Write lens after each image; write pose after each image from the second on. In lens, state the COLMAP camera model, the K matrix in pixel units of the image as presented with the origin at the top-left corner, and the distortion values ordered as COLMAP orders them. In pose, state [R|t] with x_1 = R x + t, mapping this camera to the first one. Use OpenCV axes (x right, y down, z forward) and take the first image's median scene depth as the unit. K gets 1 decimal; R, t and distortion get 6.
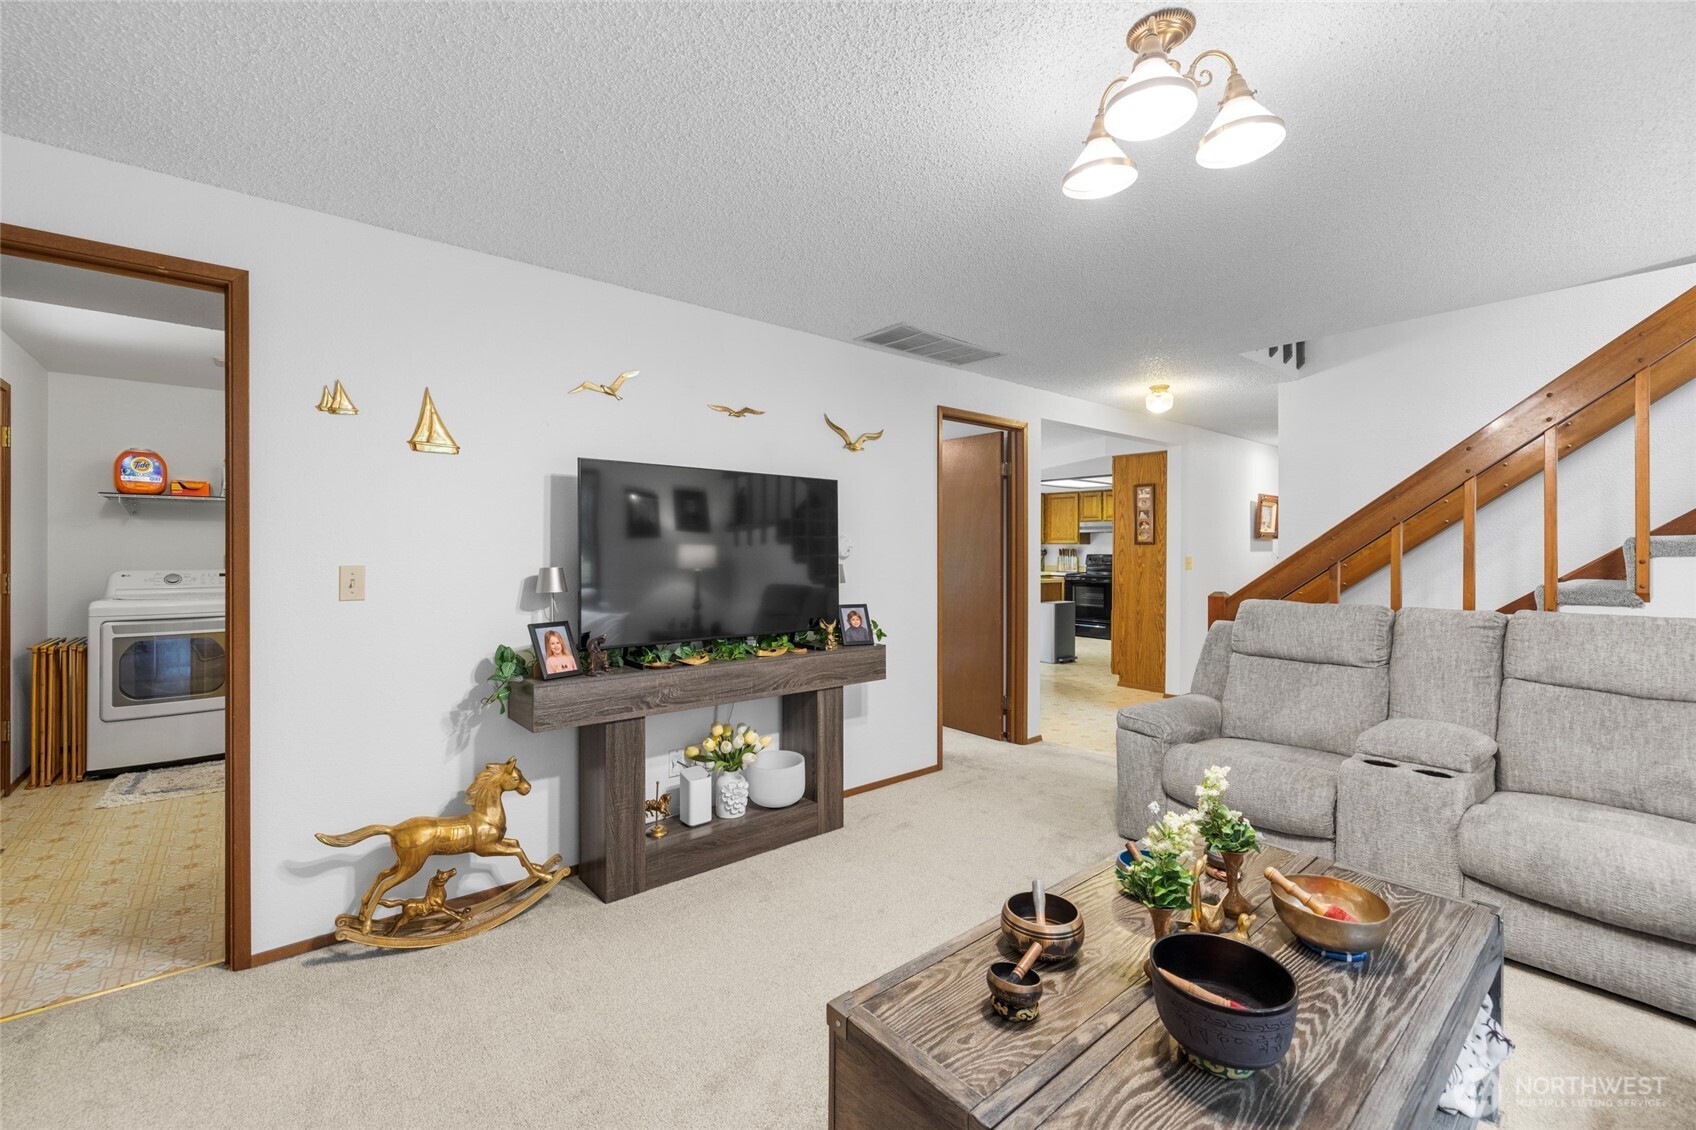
lens RADIAL K [[707.9, 0, 848.4], [0, 707.9, 546.4], [0, 0, 1]] dist [0.000094, 0.000343]
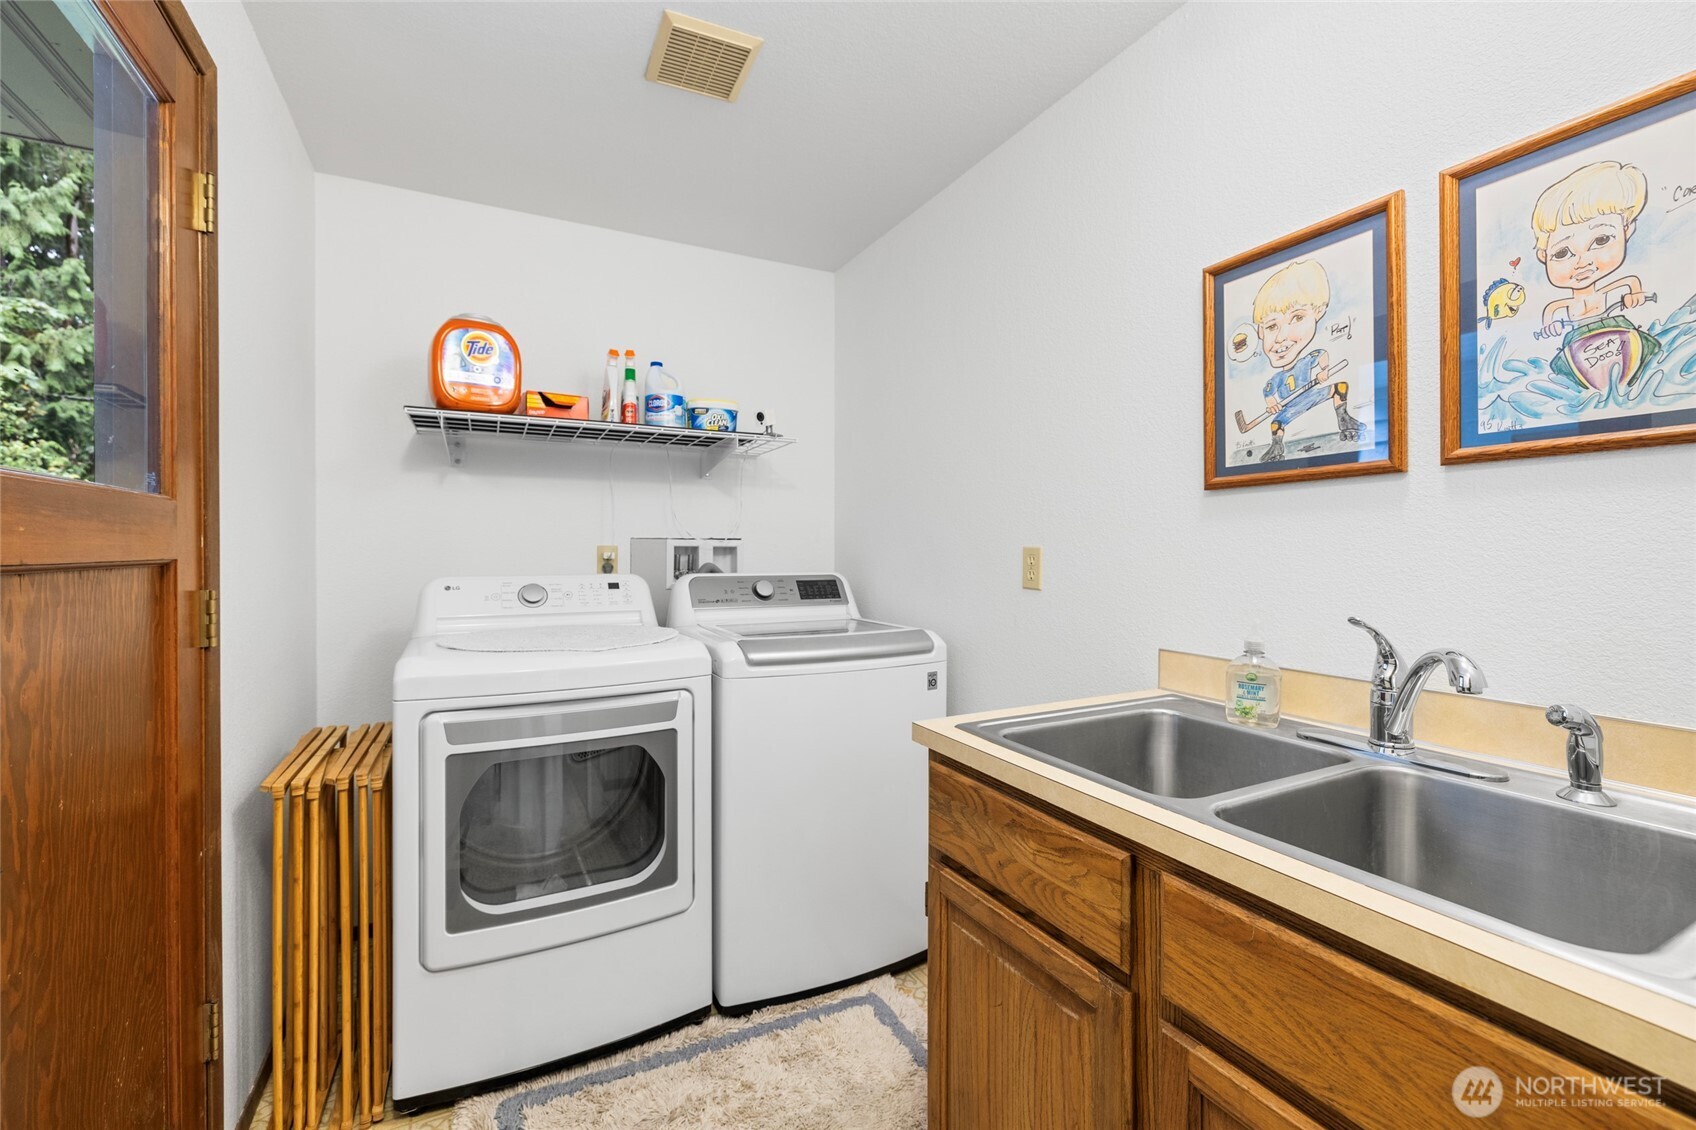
lens RADIAL K [[707.9, 0, 836.0], [0, 707.9, 559.3], [0, 0, 1]] dist [0.000094, 0.000343]
pose [[0.971492, -0.001078, -0.237069, -0.692923], [0.002819, 0.999971, 0.007007, 0.020981], [0.237054, -0.007476, 0.971468, 0.633105]]
